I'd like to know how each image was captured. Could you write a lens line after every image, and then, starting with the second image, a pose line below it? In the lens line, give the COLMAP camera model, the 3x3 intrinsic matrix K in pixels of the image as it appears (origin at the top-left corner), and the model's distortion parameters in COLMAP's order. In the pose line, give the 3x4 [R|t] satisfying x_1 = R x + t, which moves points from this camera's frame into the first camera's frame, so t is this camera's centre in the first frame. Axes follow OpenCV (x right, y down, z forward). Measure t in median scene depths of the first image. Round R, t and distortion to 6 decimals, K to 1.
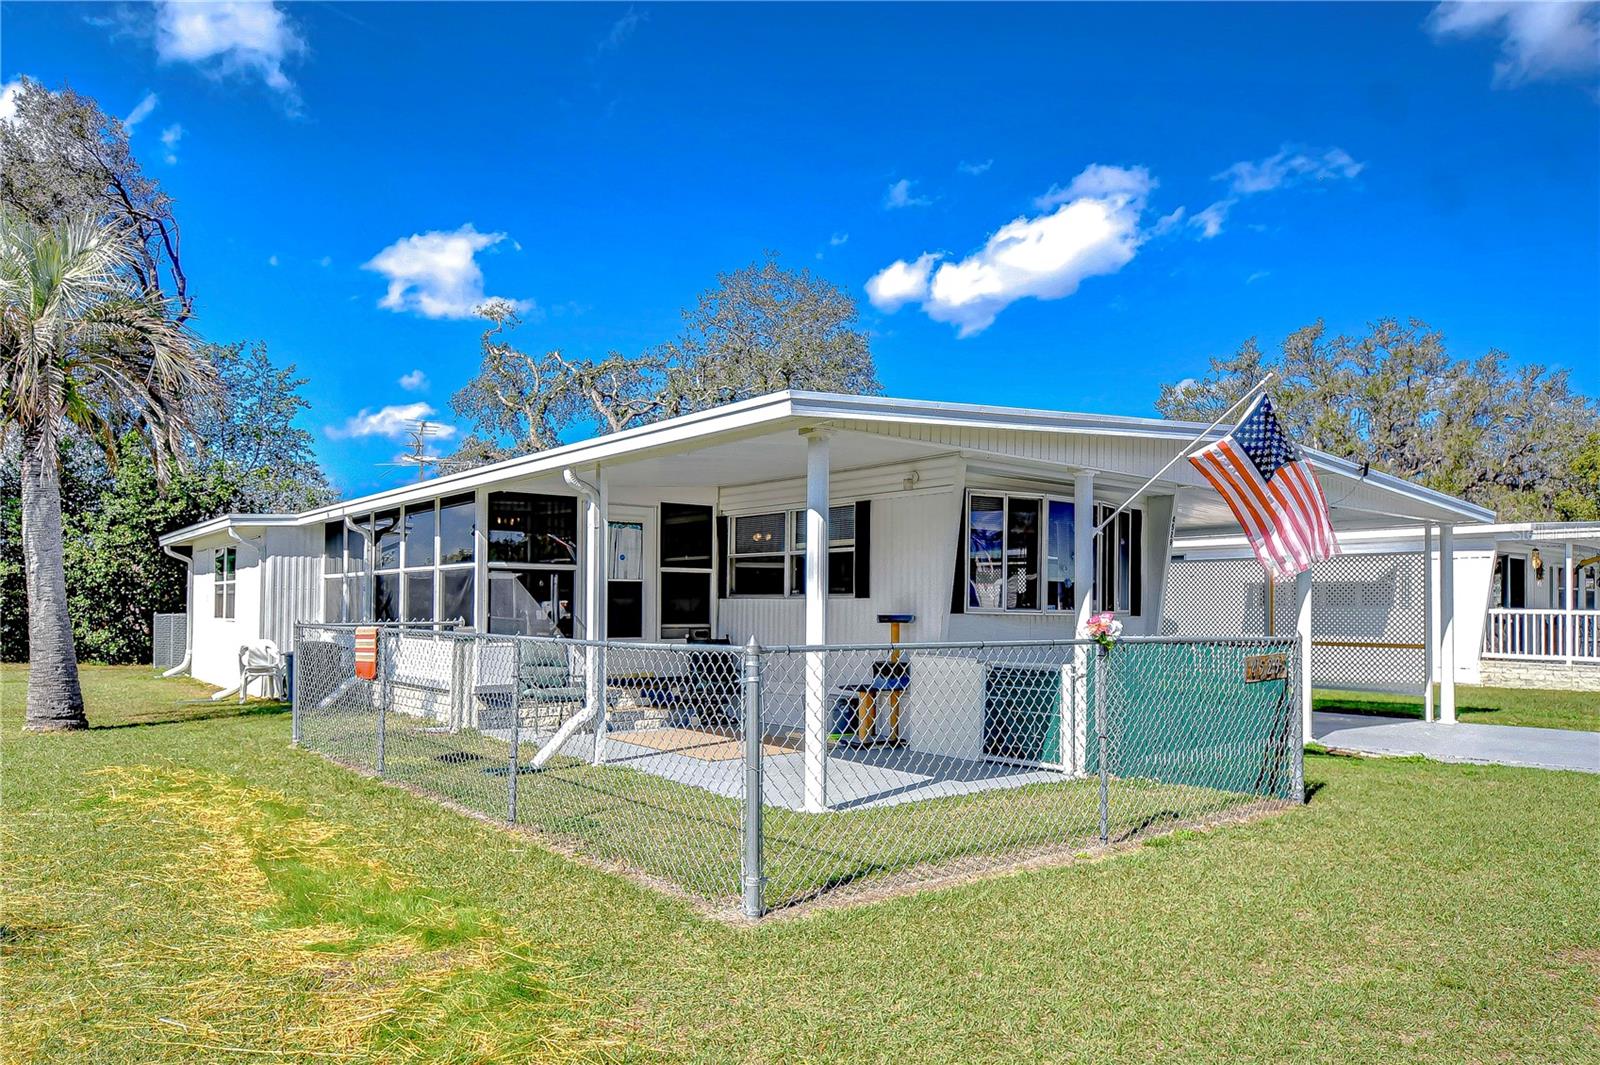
lens RADIAL K [[1089.7, 0, 803.5], [0, 1089.7, 609.3], [0, 0, 1]] dist [0.009371, 0.000283]
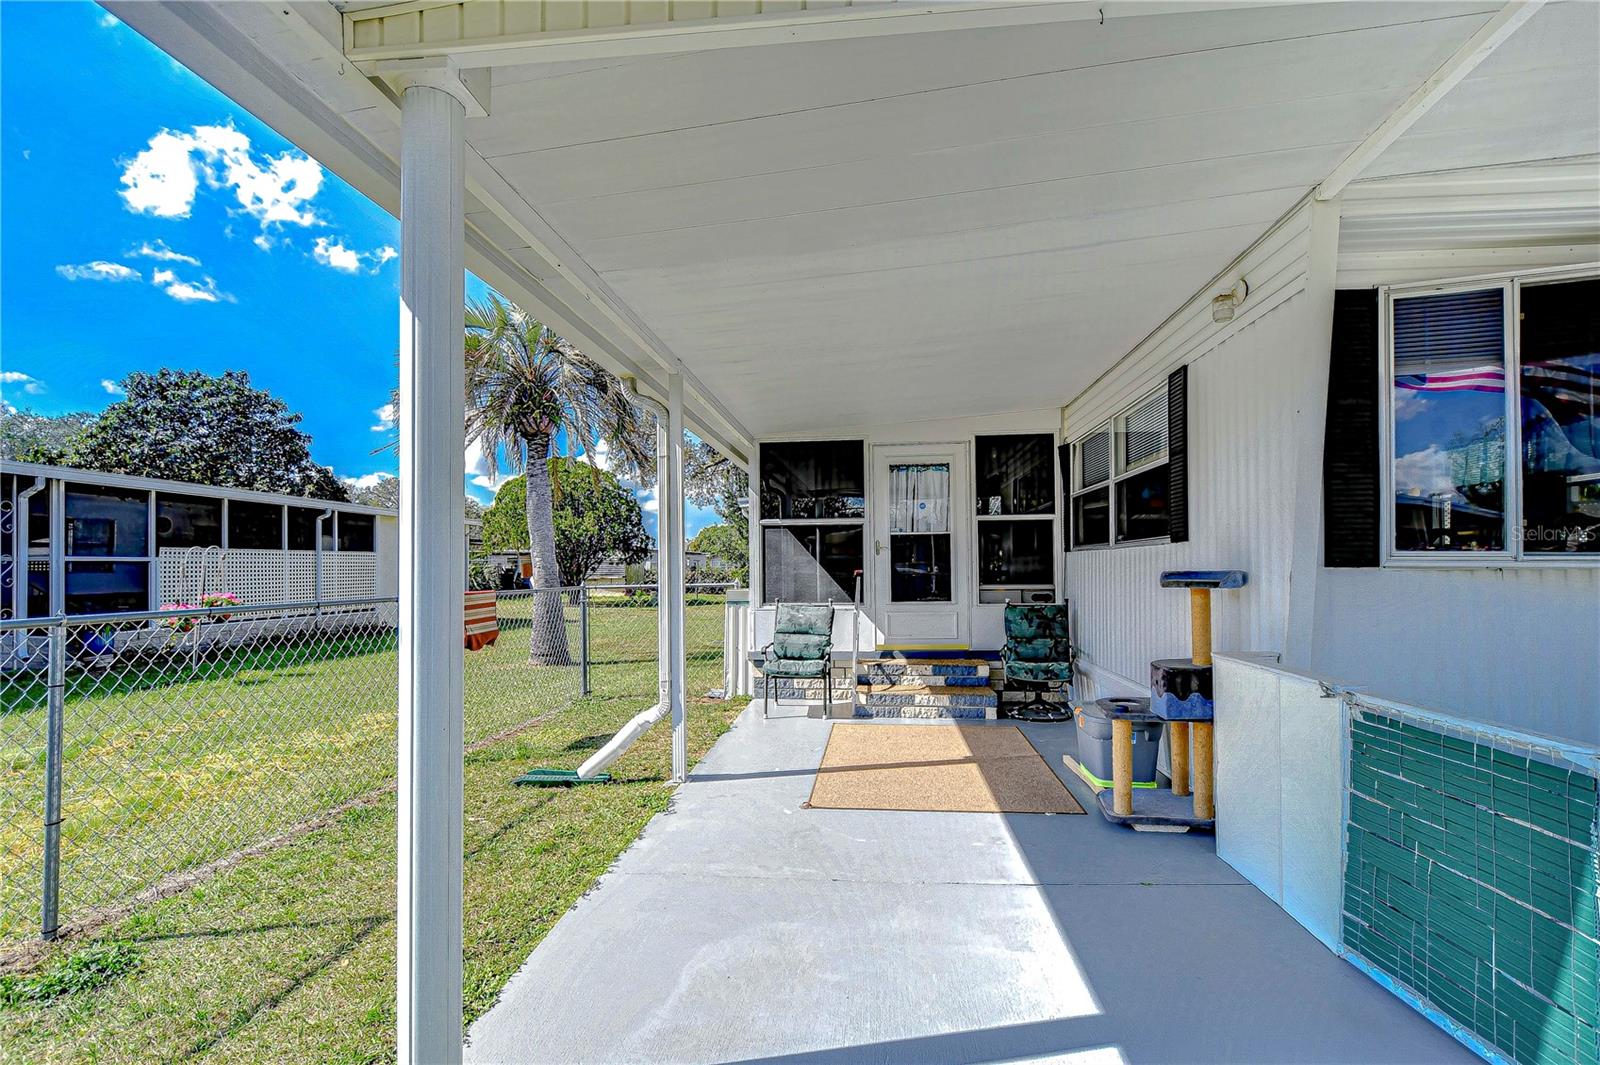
lens RADIAL K [[736.9, 0, 800.0], [0, 736.9, 560.7], [0, 0, 1]] dist [0.000049, -0.000137]
pose [[0.713746, -0.020870, -0.700094, 0.146593], [0.013403, 0.999780, -0.016140, 0.002237], [0.700276, 0.002137, 0.713869, 0.474962]]
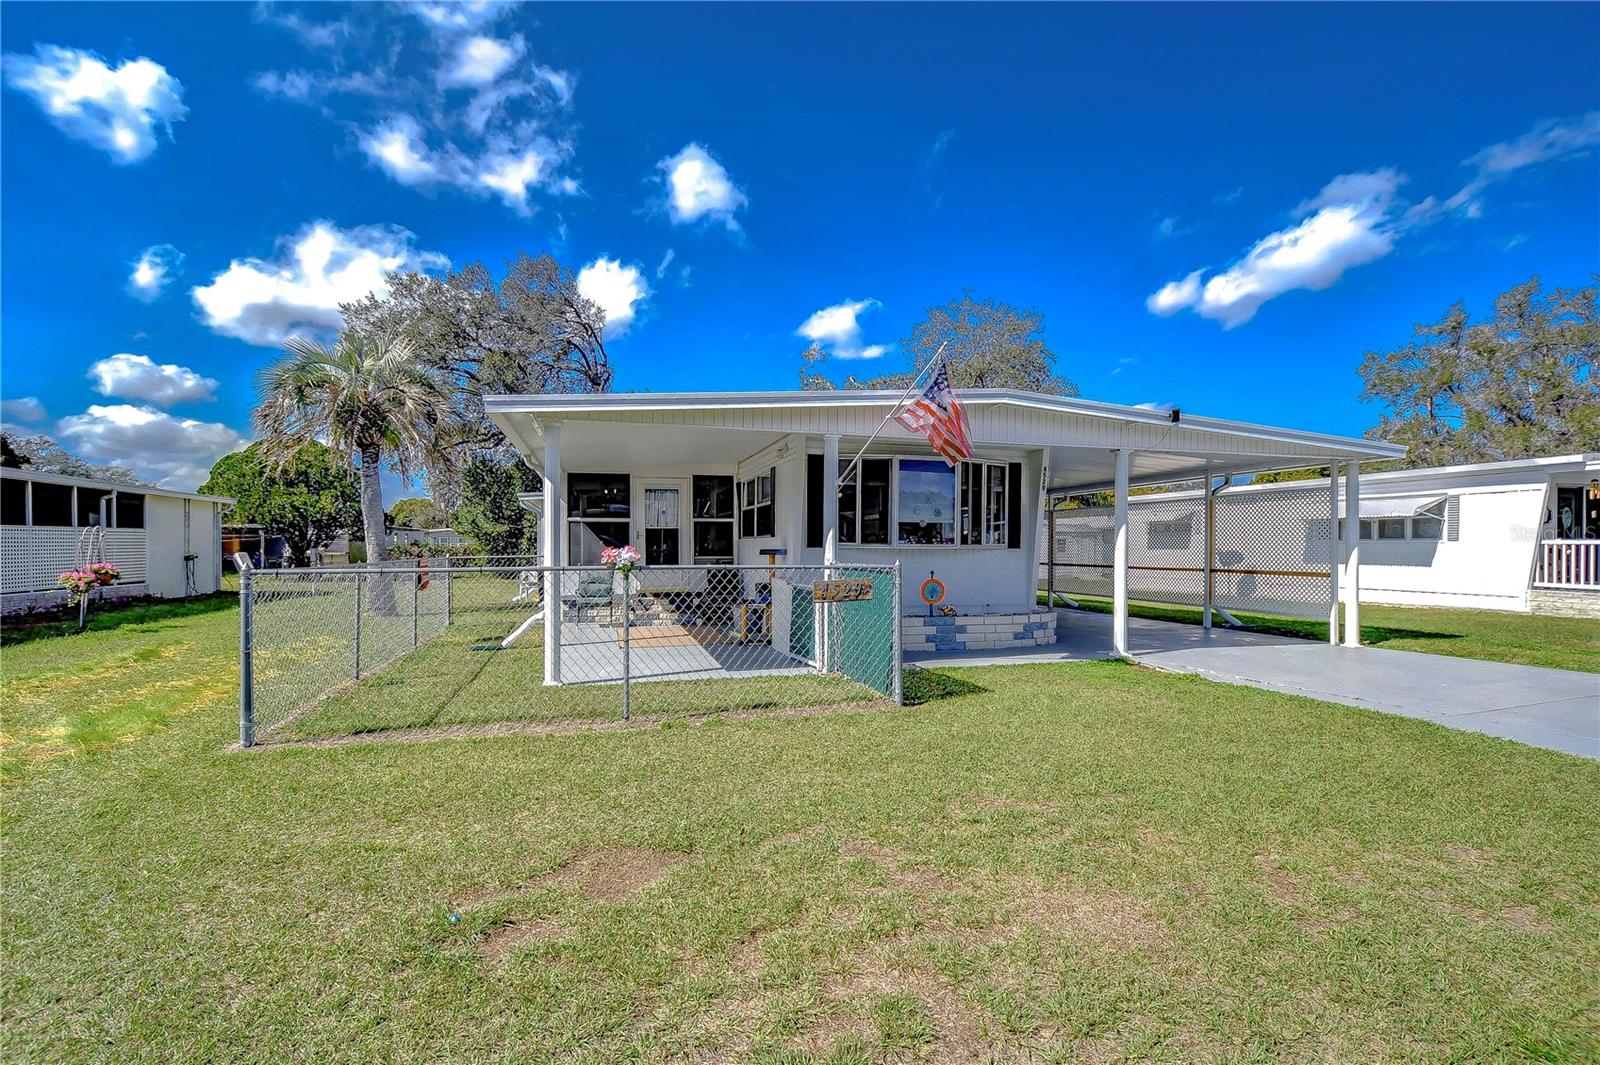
lens RADIAL K [[736.9, 0, 800.0], [0, 736.9, 560.7], [0, 0, 1]] dist [0.000049, -0.000137]
pose [[0.918786, -0.001211, -0.394755, 0.368582], [0.008044, 0.999845, 0.015656, 0.004196], [0.394675, -0.017560, 0.918653, 0.122435]]
